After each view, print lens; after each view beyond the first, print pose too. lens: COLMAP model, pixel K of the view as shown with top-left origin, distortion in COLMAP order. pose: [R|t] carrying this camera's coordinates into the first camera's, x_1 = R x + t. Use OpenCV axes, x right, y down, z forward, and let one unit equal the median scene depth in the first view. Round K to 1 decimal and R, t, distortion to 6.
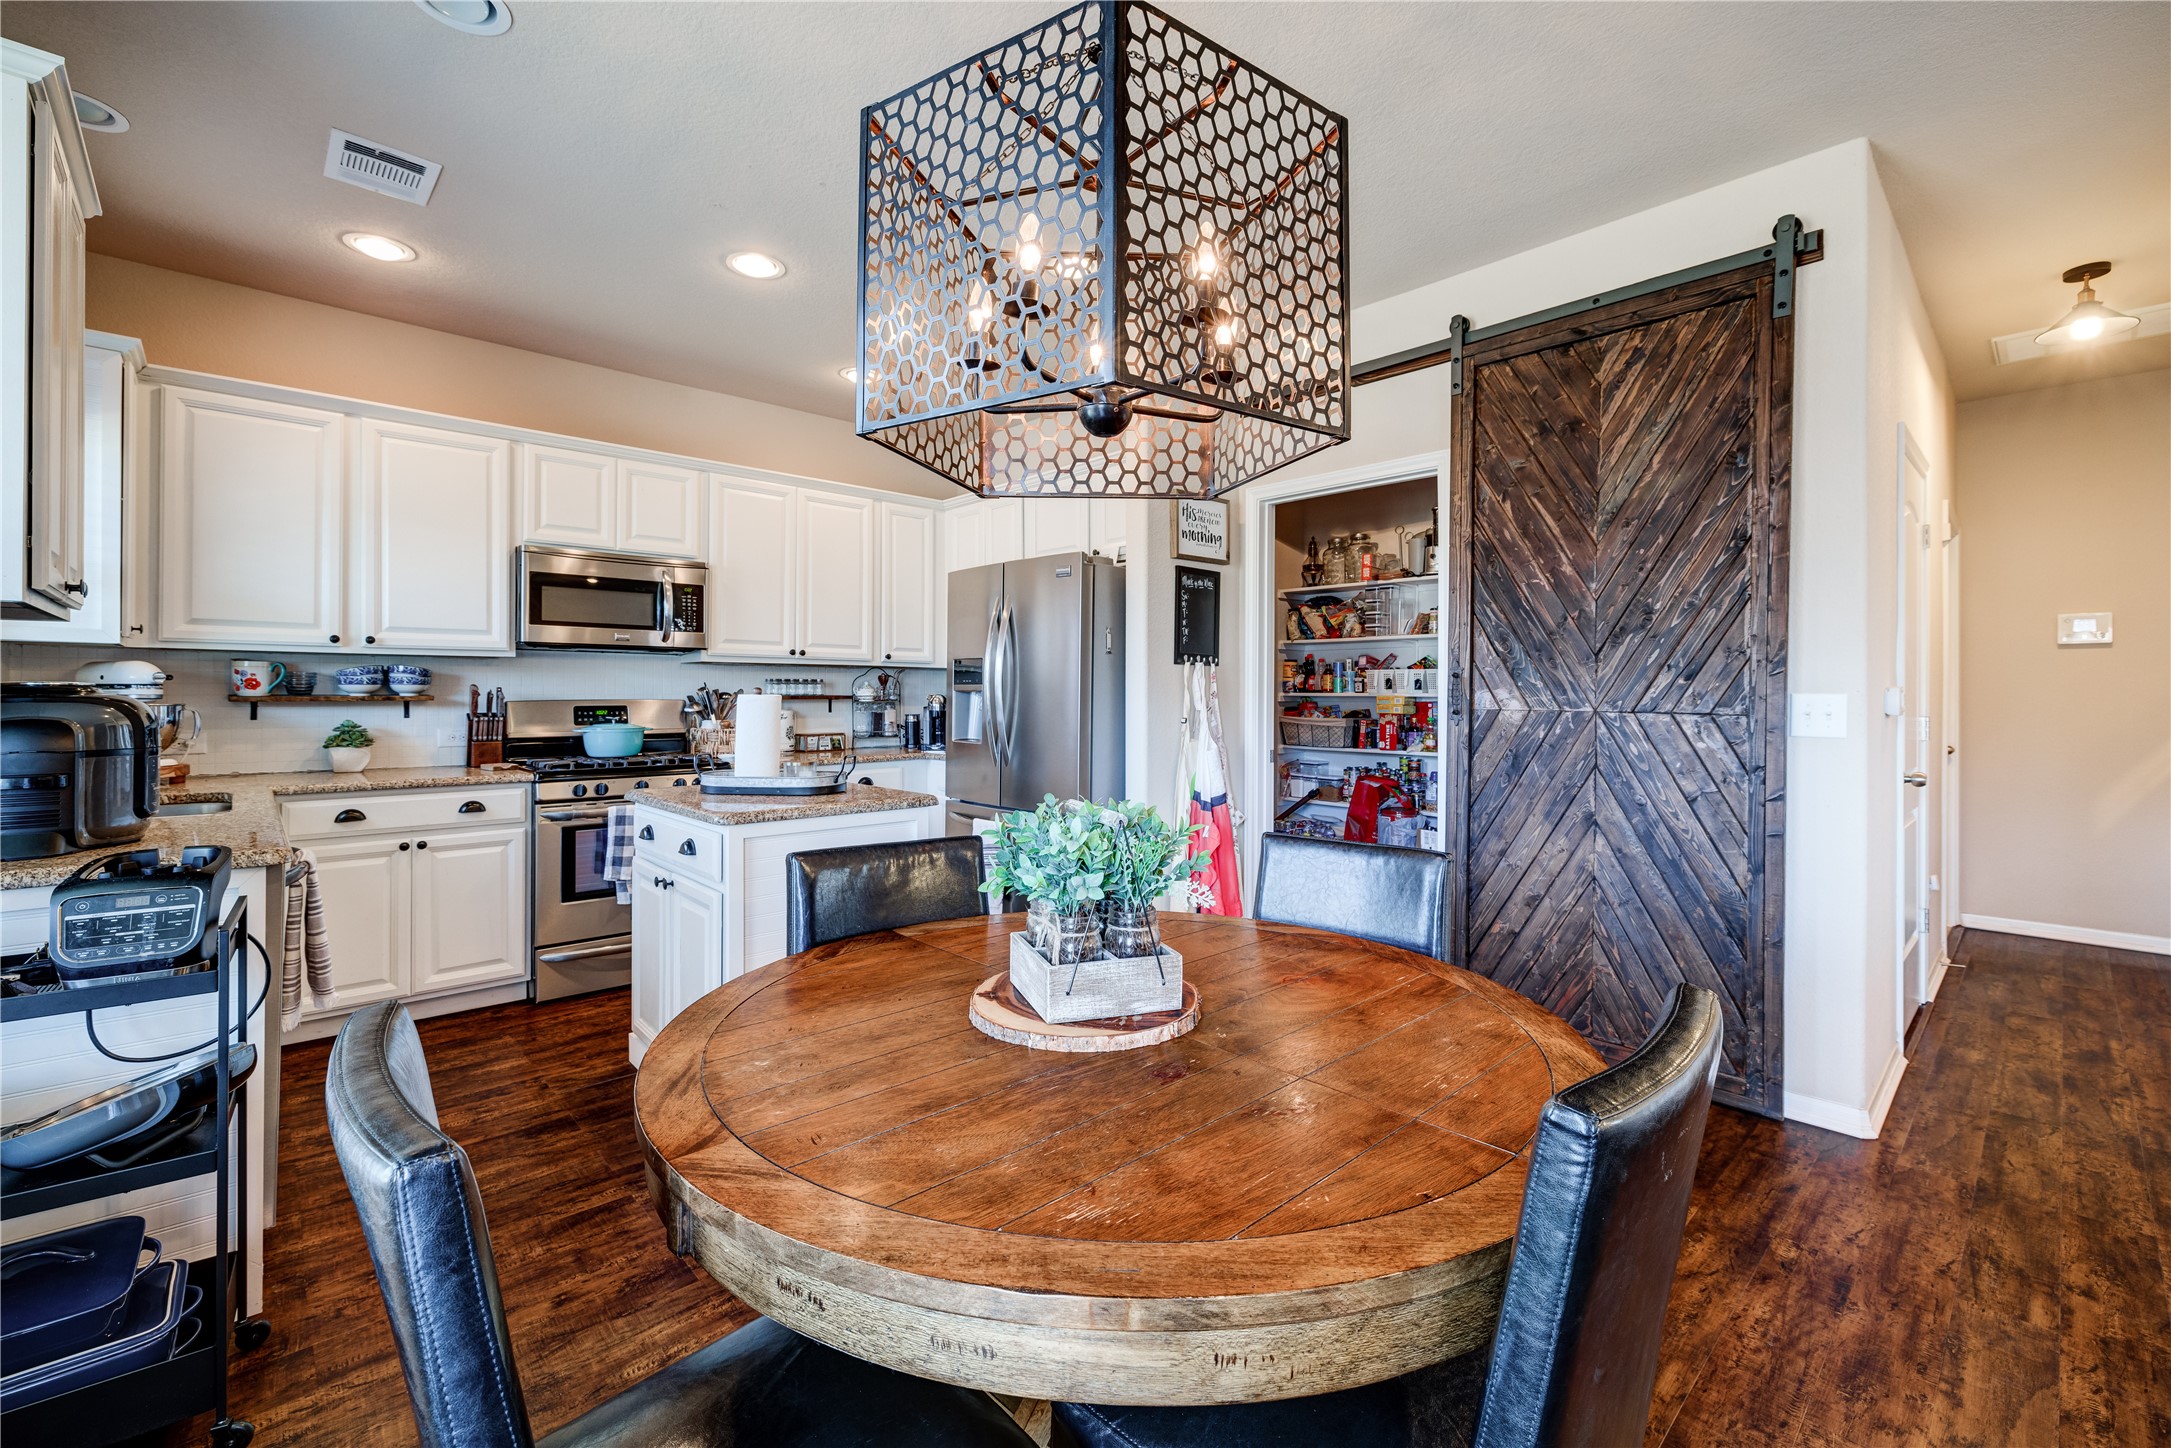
lens RADIAL K [[912.3, 0, 1085.0], [0, 912.3, 691.9], [0, 0, 1]] dist [-0.004037, 0.001087]
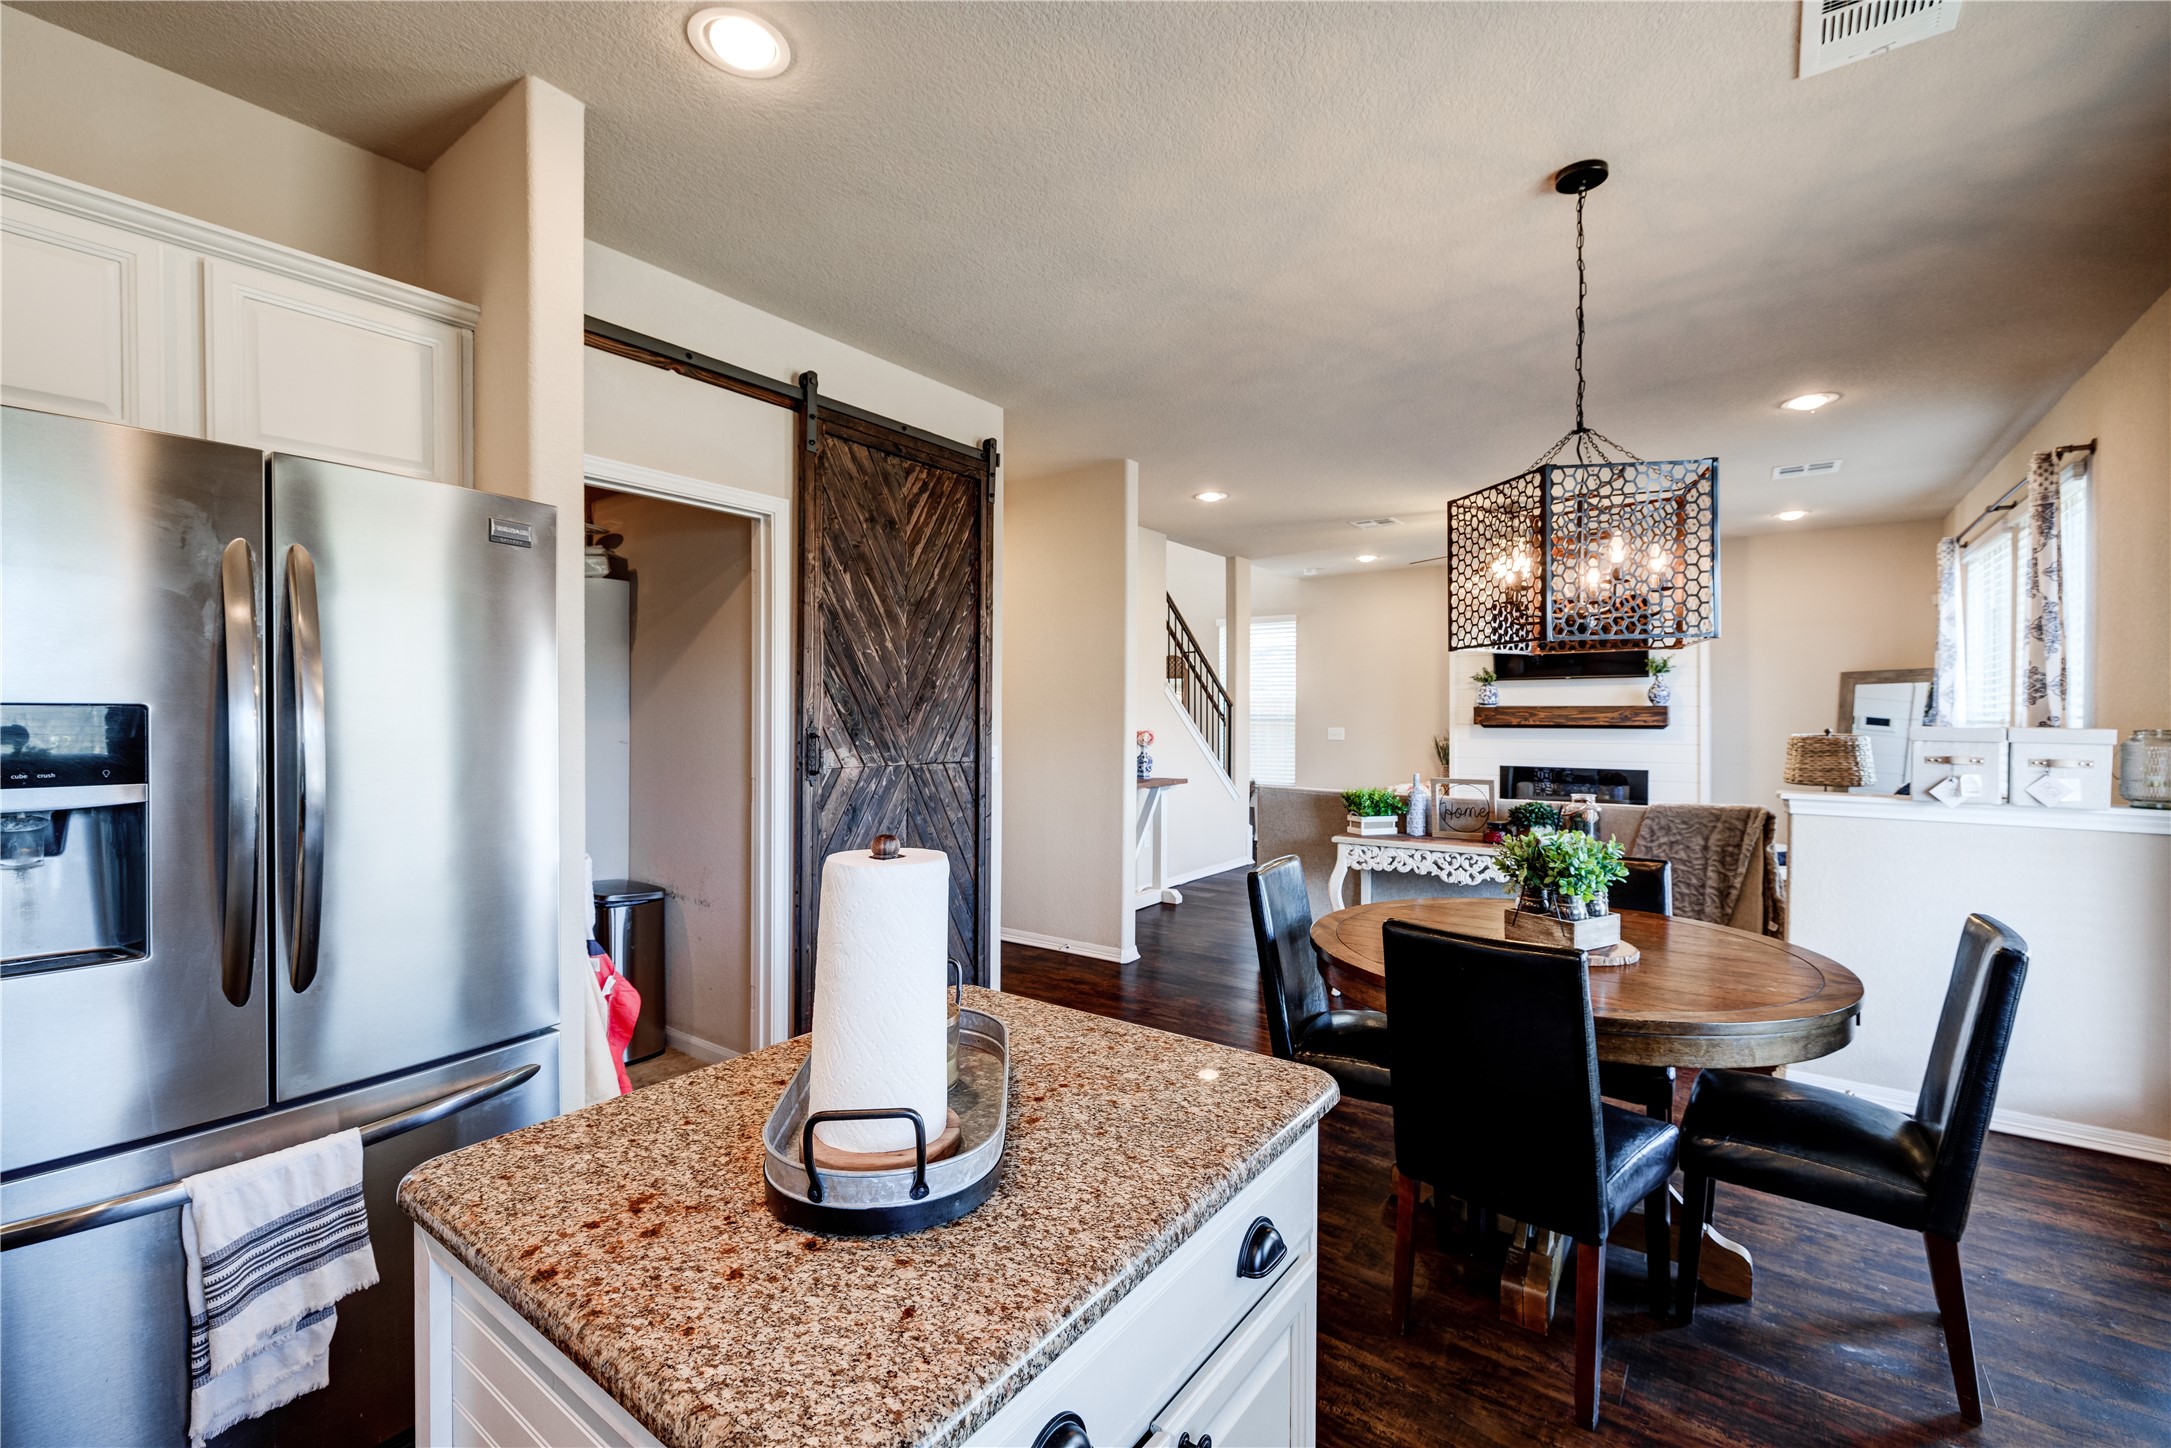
lens RADIAL K [[912.3, 0, 1085.1], [0, 912.3, 726.3], [0, 0, 1]] dist [-0.004037, 0.001087]
pose [[-0.187422, -0.014814, 0.982168, -0.683576], [-0.004100, 0.999889, 0.014299, -0.048047], [-0.982271, -0.001347, -0.187462, 0.981460]]
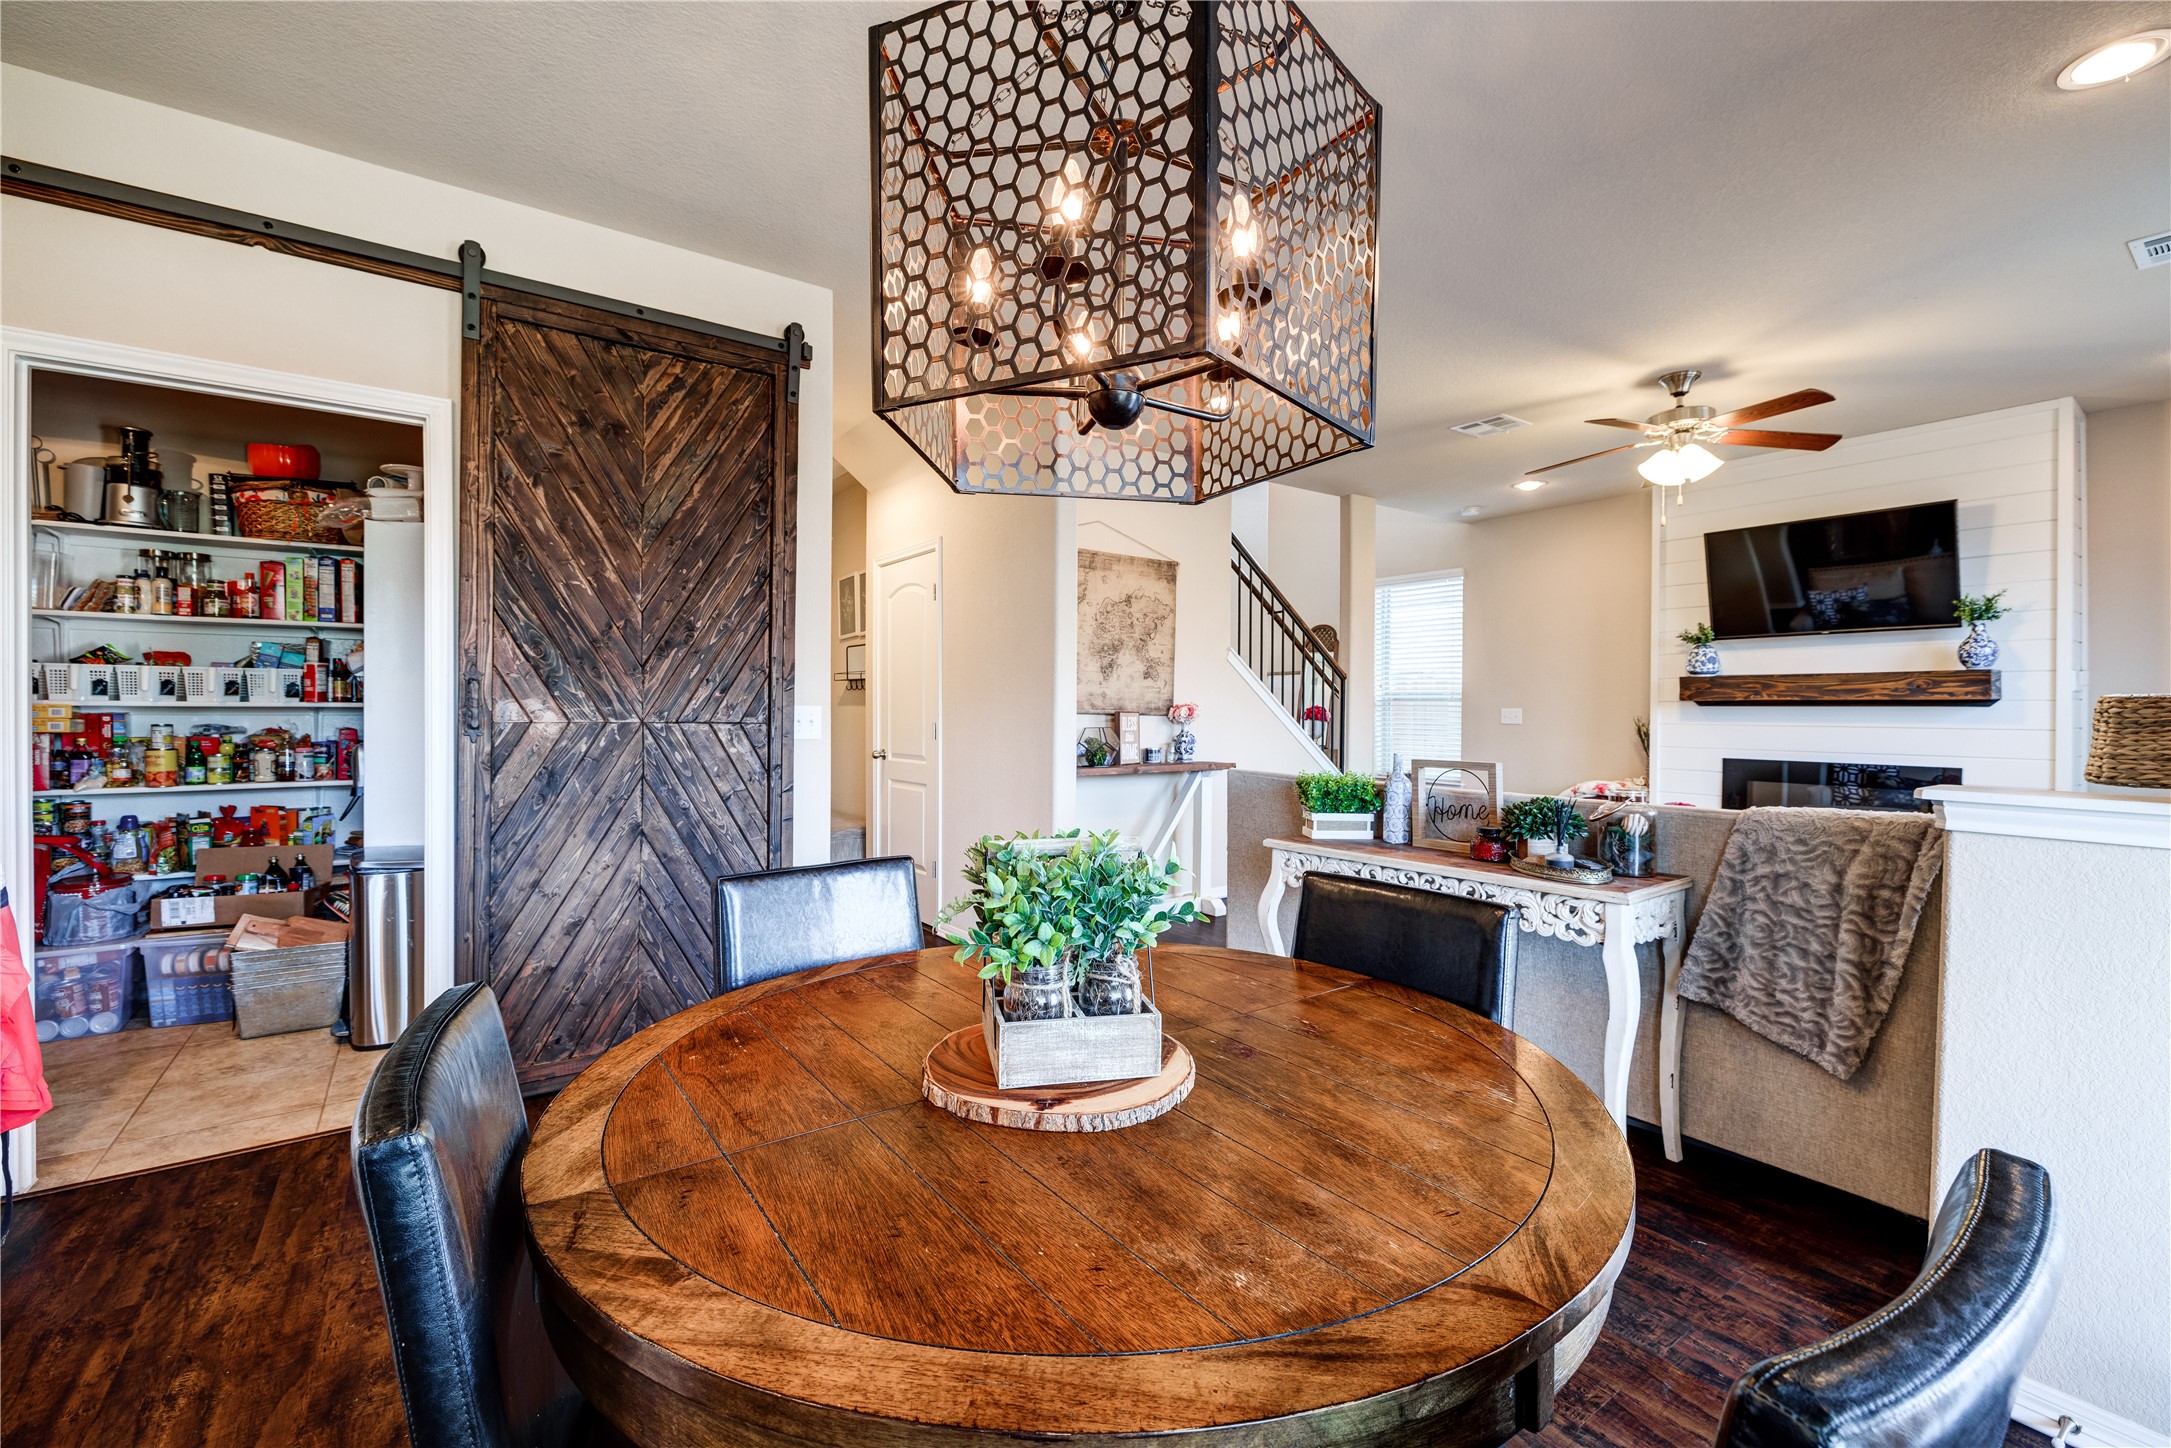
lens RADIAL K [[912.3, 0, 1086.3], [0, 912.3, 722.8], [0, 0, 1]] dist [-0.004037, 0.001087]
pose [[0.127685, -0.017730, 0.991656, -0.371512], [-0.007861, 0.999791, 0.018888, -0.001074], [-0.991784, -0.010207, 0.127518, 0.379174]]
